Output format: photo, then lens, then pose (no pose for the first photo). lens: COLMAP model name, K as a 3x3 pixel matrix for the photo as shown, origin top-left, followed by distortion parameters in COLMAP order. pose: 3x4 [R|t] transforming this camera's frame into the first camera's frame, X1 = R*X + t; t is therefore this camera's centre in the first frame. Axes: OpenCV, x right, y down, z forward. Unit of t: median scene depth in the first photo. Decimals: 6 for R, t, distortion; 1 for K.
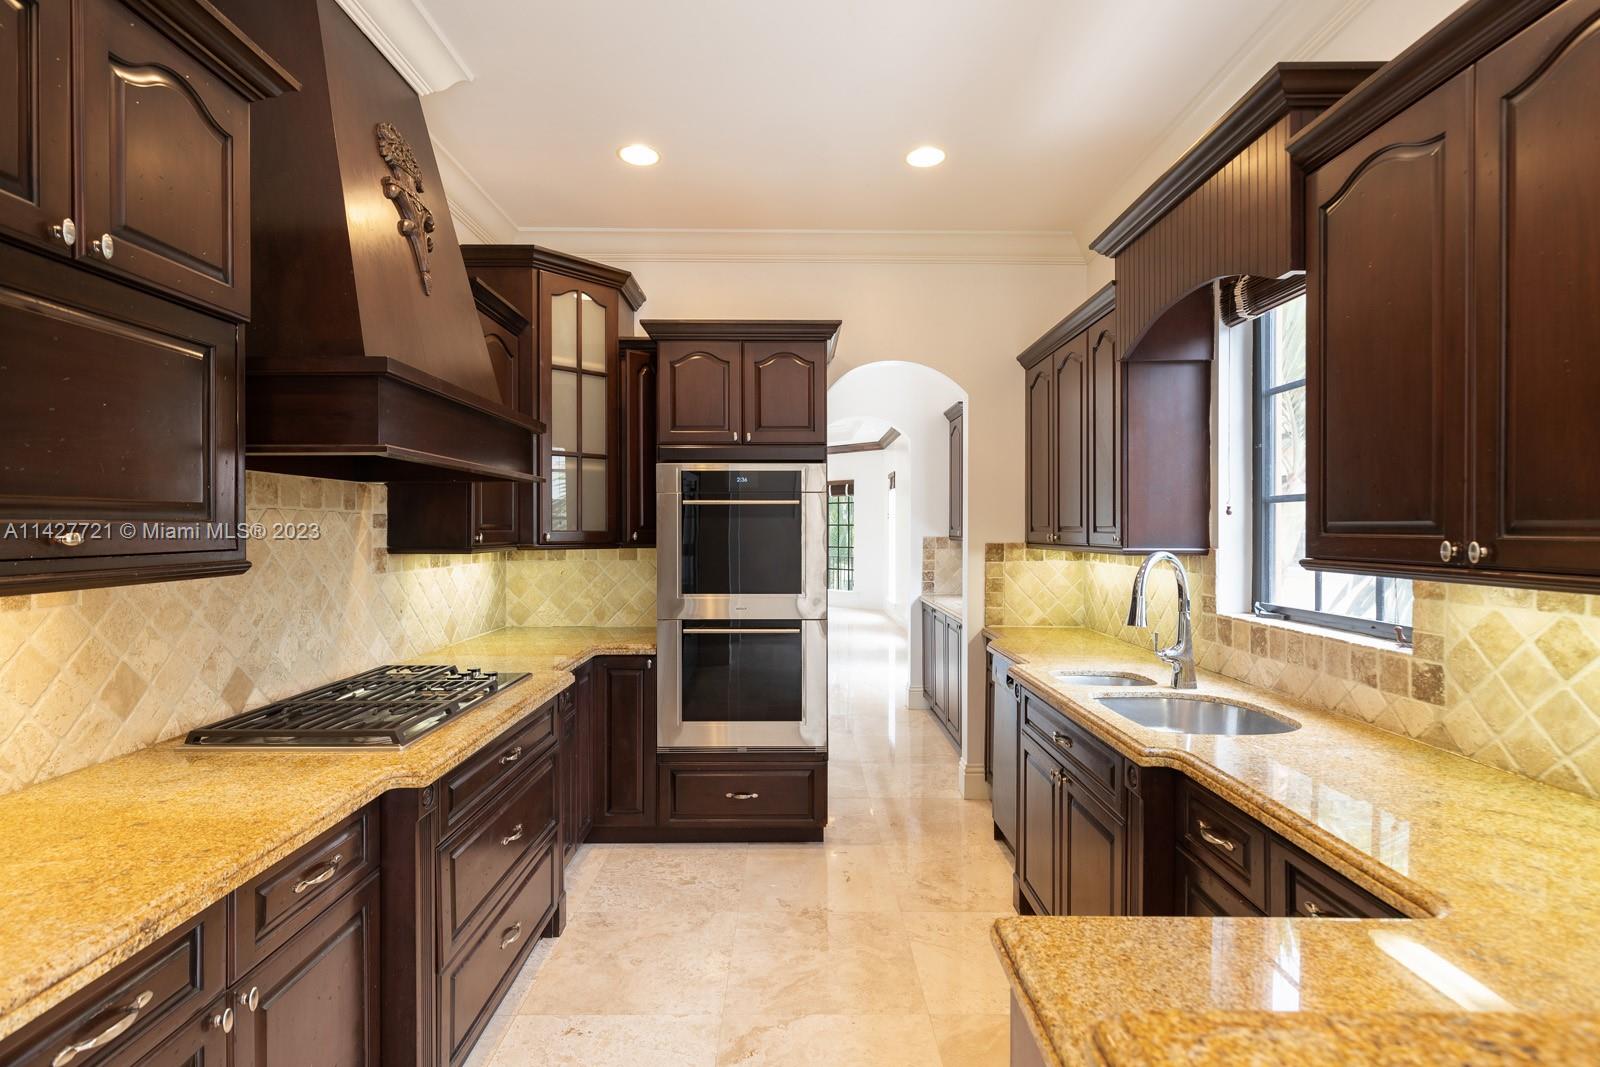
lens RADIAL K [[697.0, 0, 798.7], [0, 697.0, 531.6], [0, 0, 1]] dist [0.000280, -0.000255]
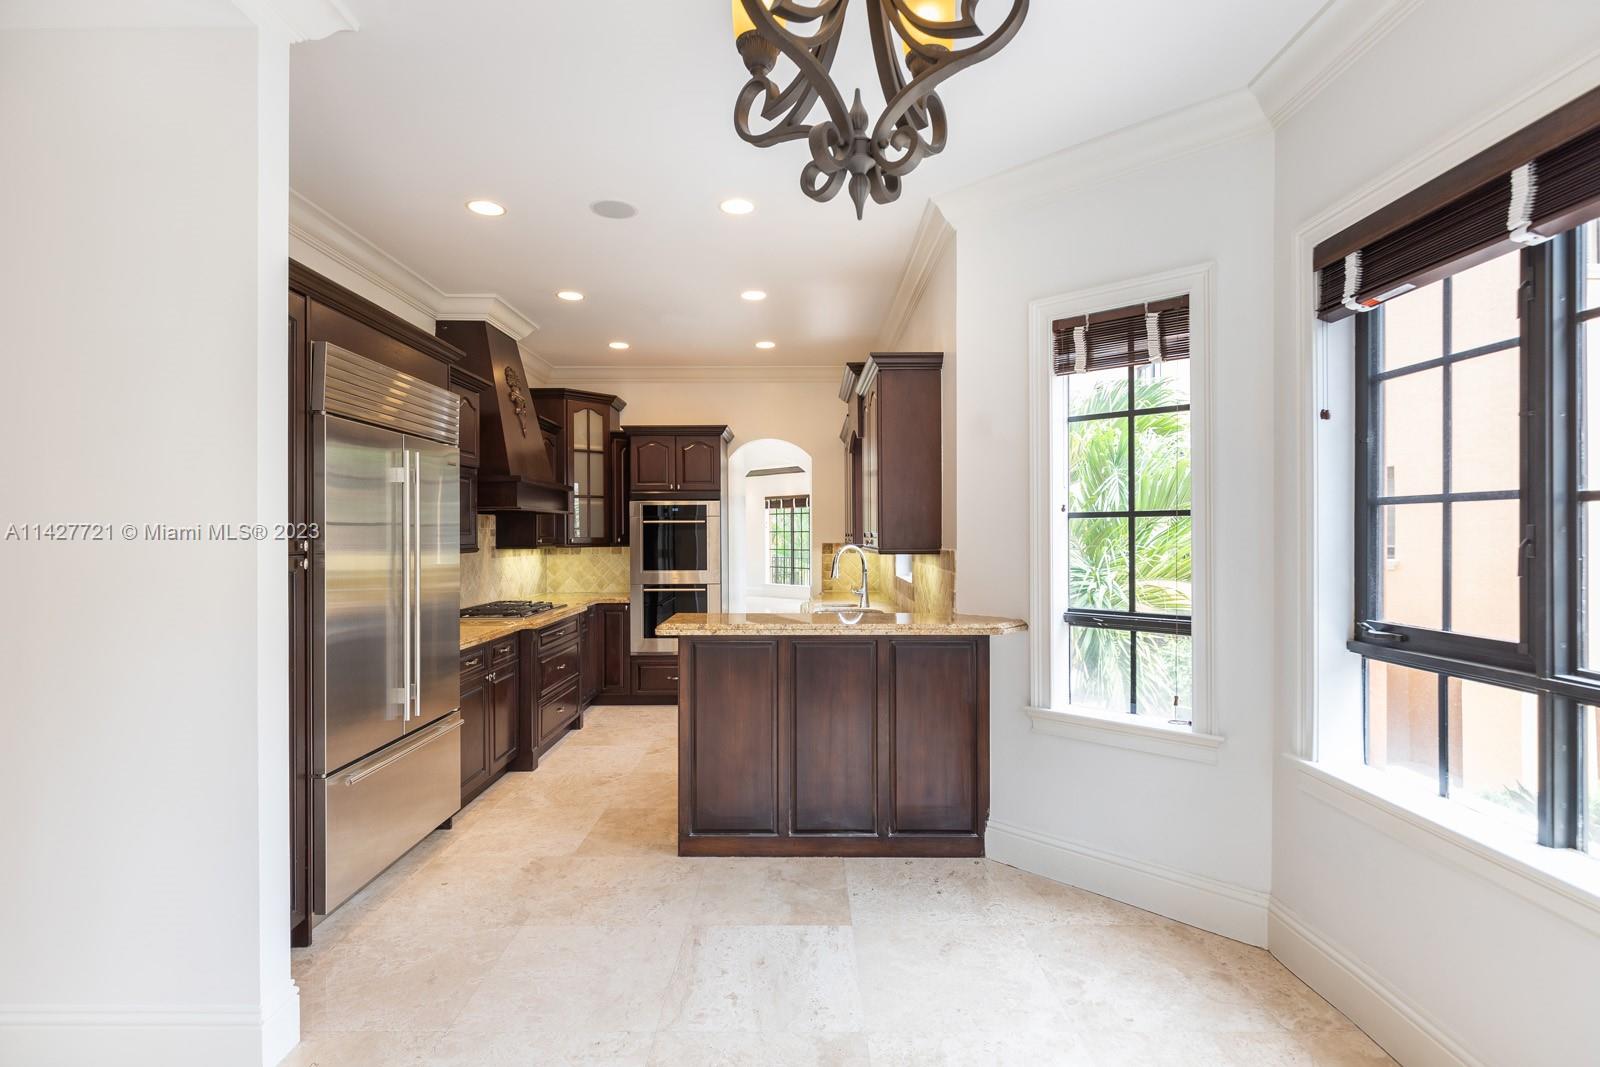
lens RADIAL K [[697.0, 0, 800.3], [0, 697.0, 531.9], [0, 0, 1]] dist [0.000280, -0.000255]
pose [[0.999937, -0.005171, -0.009916, 0.272152], [0.005096, 0.999959, -0.007551, 0.001586], [0.009955, 0.007500, 0.999922, -0.867526]]
